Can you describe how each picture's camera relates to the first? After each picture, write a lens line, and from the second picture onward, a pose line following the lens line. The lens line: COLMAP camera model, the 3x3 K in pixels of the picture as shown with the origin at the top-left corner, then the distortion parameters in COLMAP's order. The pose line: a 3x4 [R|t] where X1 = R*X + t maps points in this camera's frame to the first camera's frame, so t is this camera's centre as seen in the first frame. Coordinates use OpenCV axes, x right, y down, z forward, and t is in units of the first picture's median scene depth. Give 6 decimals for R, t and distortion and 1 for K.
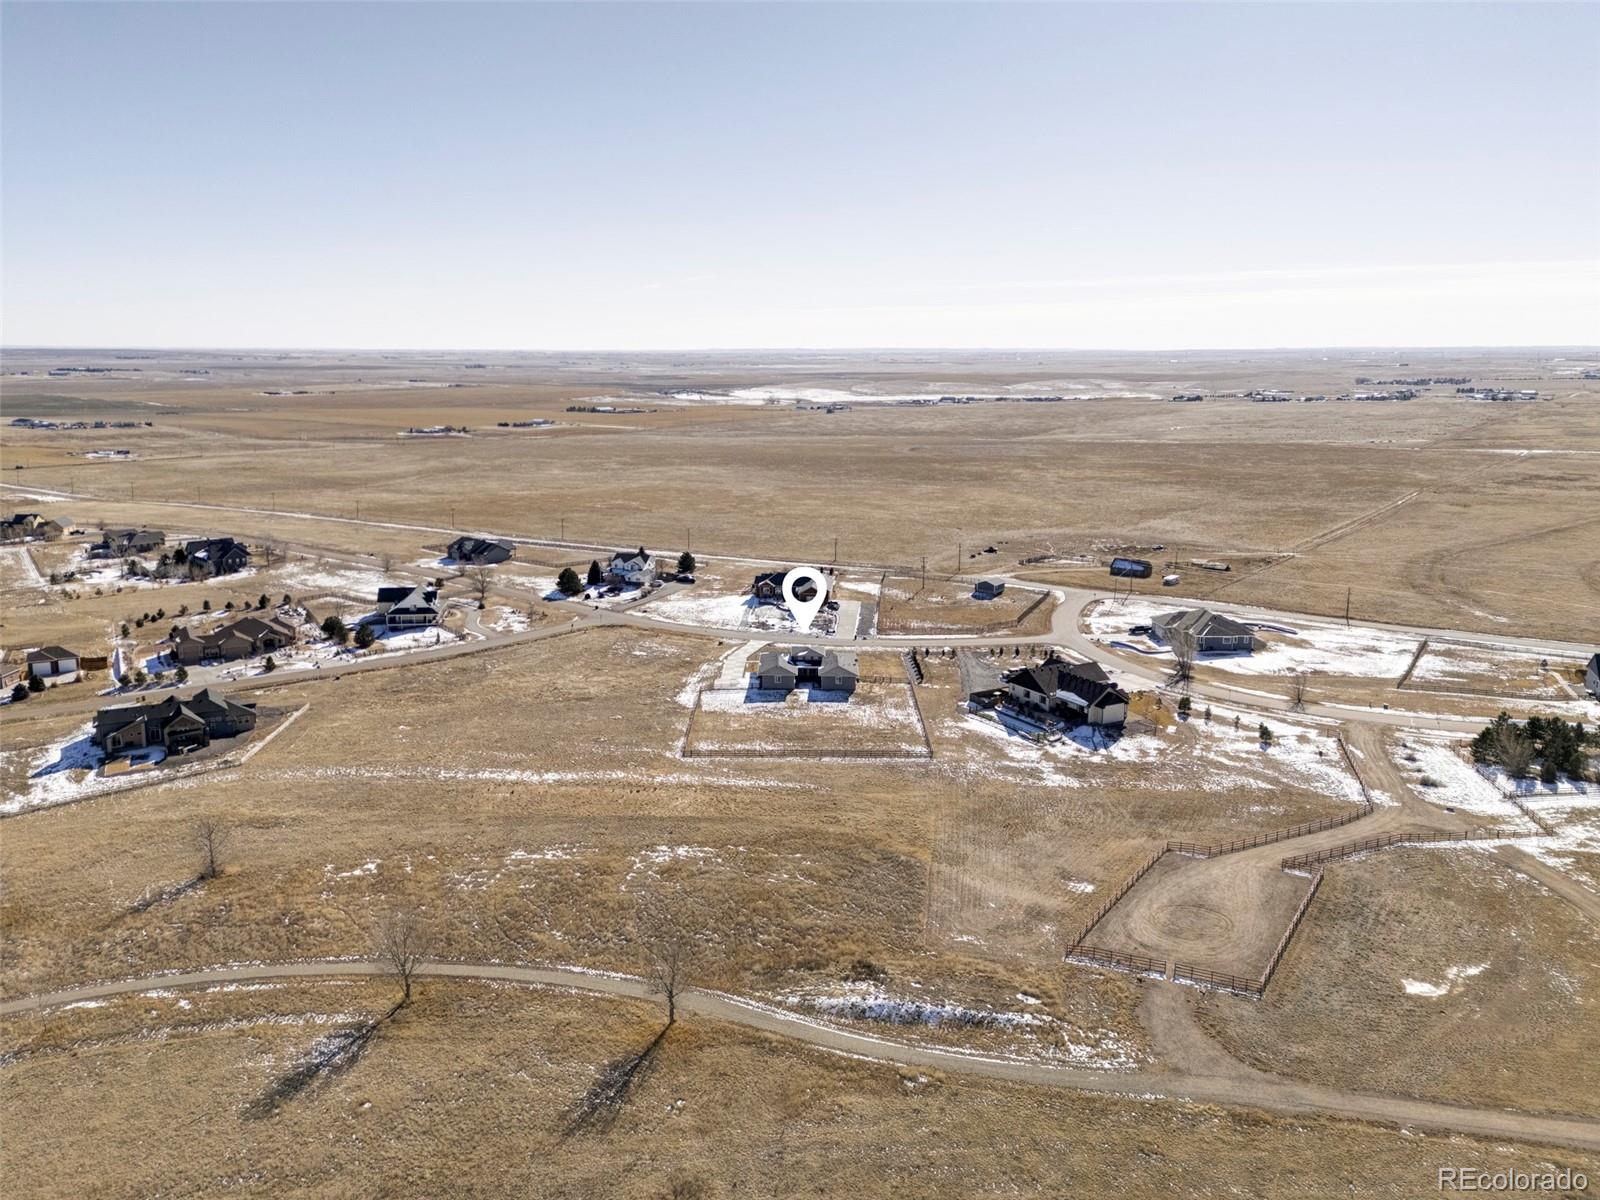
lens RADIAL K [[1190.5, 0, 790.5], [0, 1190.5, 603.5], [0, 0, 1]] dist [0.077240, -0.056382]
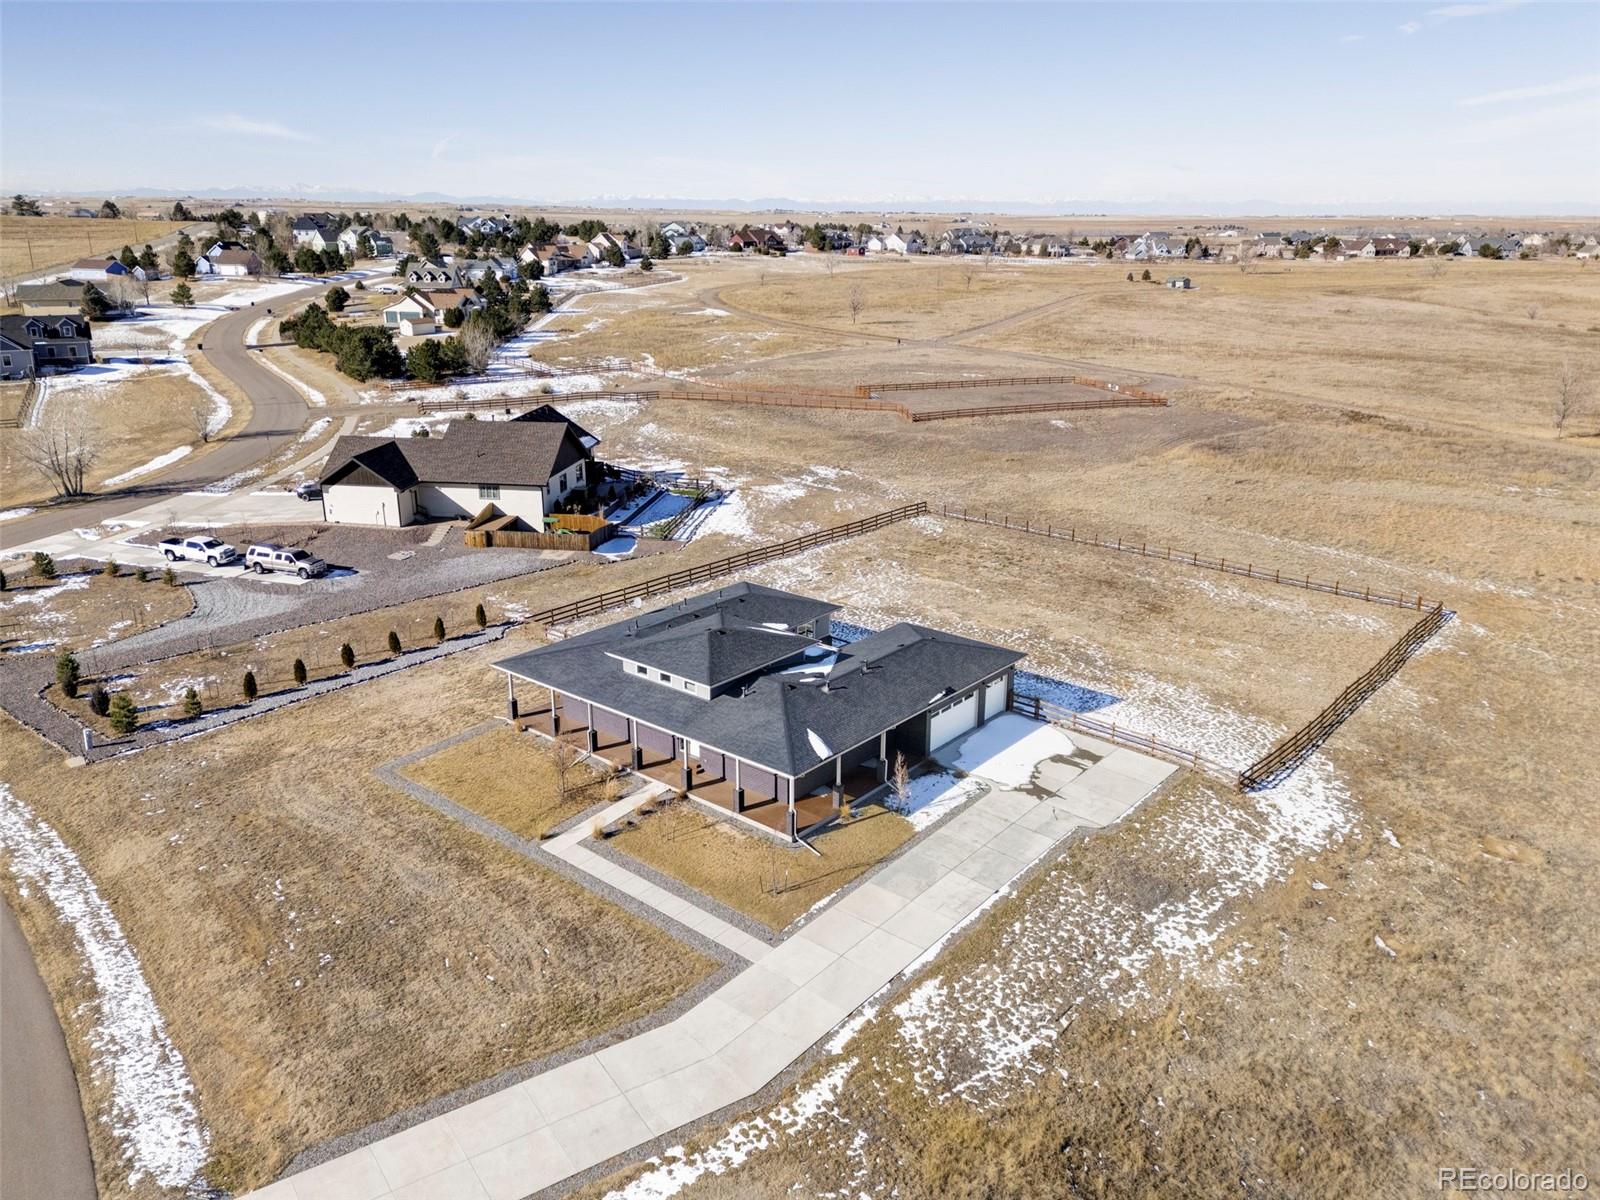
lens RADIAL K [[1190.5, 0, 800.5], [0, 1190.5, 594.0], [0, 0, 1]] dist [0.077240, -0.056382]
pose [[-0.778397, -0.199079, 0.595370, -0.230807], [0.122129, 0.882244, 0.454676, -0.127780], [-0.615778, 0.426630, -0.662423, 2.062529]]
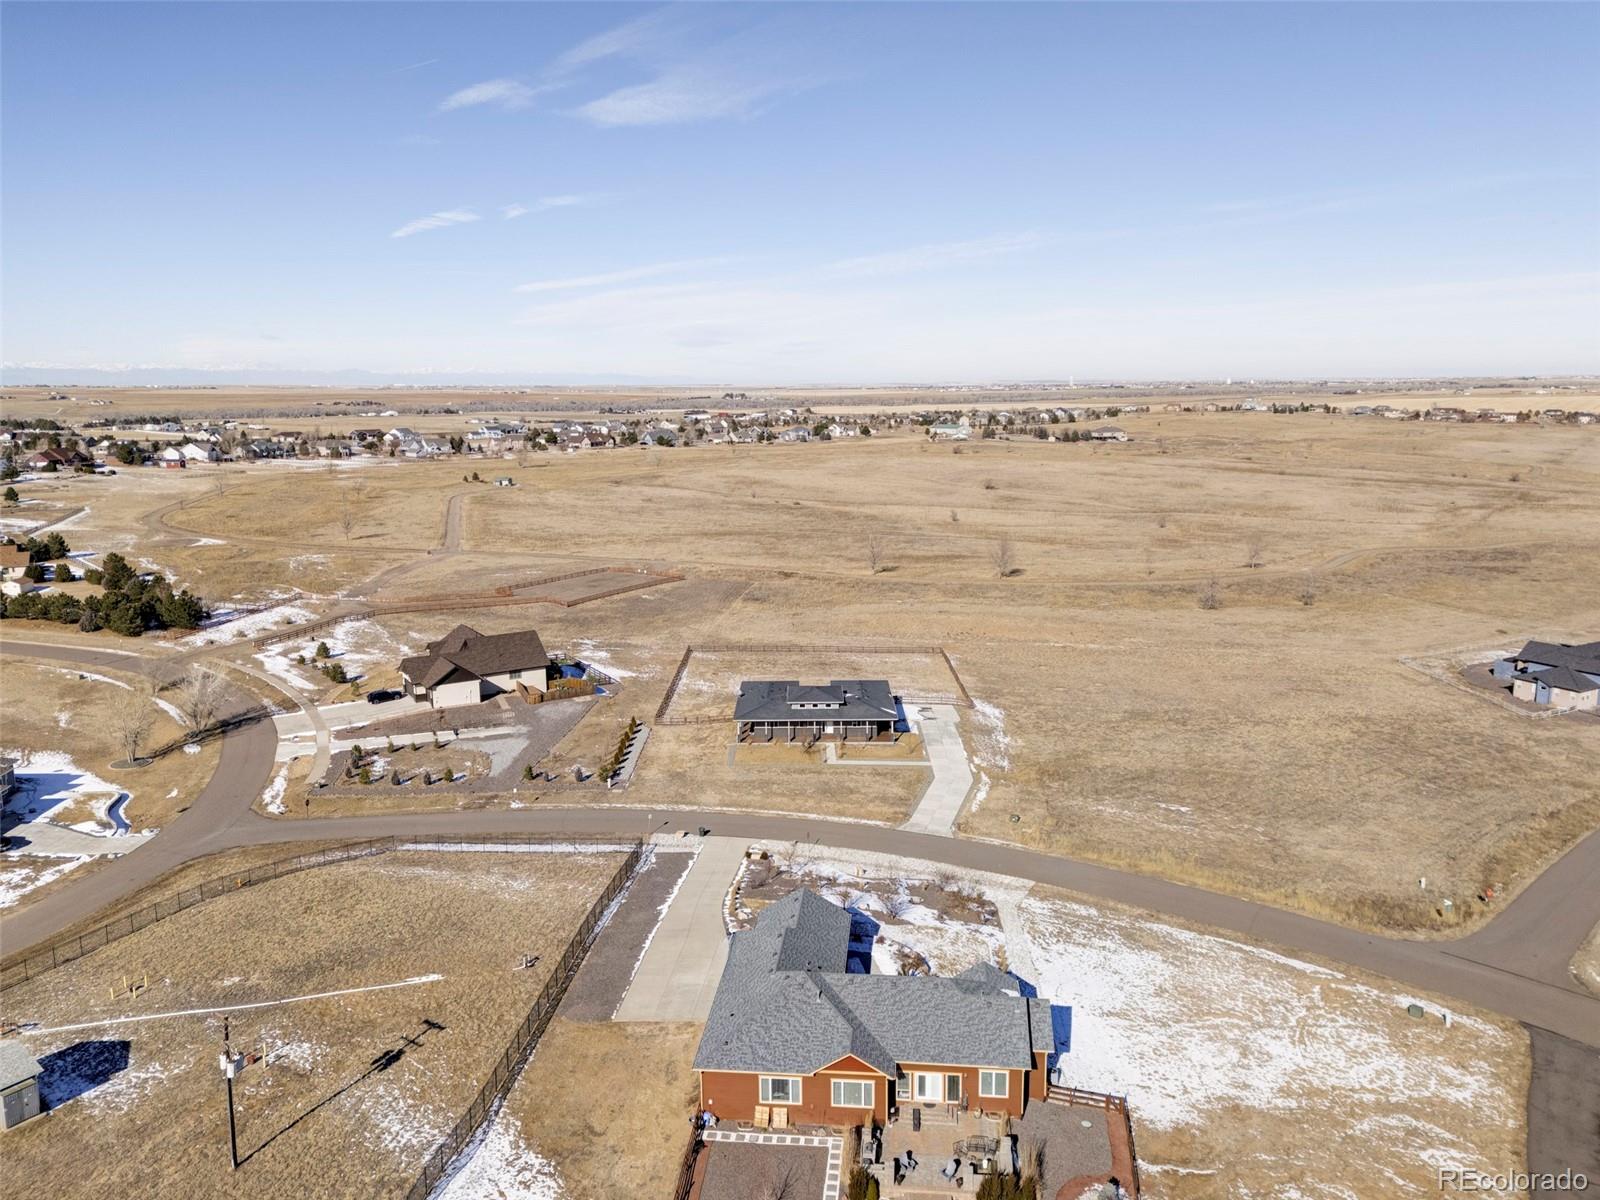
lens RADIAL K [[1190.5, 0, 806.1], [0, 1190.5, 606.5], [0, 0, 1]] dist [0.077240, -0.056382]
pose [[-0.999817, 0.005636, -0.018281, 0.063928], [-0.001892, 0.921787, 0.387693, -0.417036], [0.019037, 0.387656, -0.921607, 2.776960]]
